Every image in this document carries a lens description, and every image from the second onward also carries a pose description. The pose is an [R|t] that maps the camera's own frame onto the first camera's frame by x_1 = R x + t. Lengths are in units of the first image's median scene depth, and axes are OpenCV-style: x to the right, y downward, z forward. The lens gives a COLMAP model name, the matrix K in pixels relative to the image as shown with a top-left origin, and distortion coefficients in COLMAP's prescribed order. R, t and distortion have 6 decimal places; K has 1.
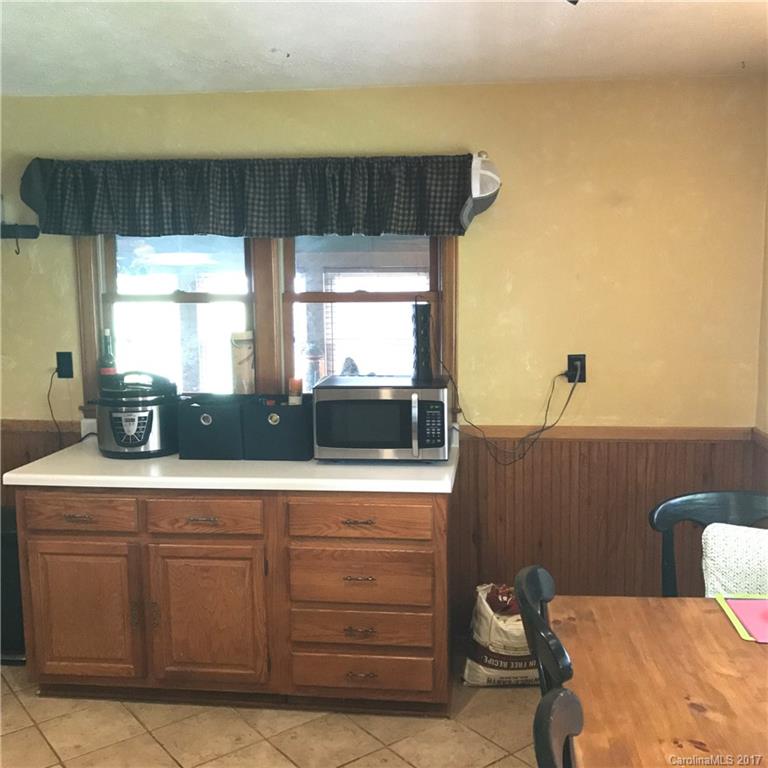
lens RADIAL K [[812.0, 0, 384.0], [0, 812.0, 384.0], [0, 0, 1]] dist [0.018756, -0.047510]
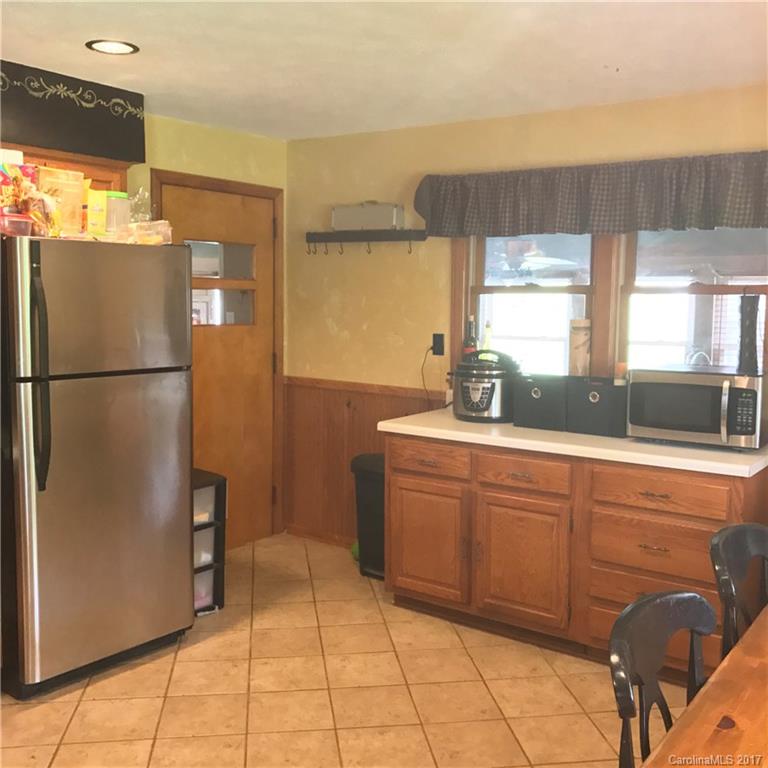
lens RADIAL K [[812.0, 0, 384.0], [0, 812.0, 384.0], [0, 0, 1]] dist [0.018756, -0.047510]
pose [[0.866022, 0.069317, -0.495177, 0.160235], [-0.077372, 0.996993, 0.004247, 0.042076], [0.493983, 0.034634, 0.868781, -0.103660]]
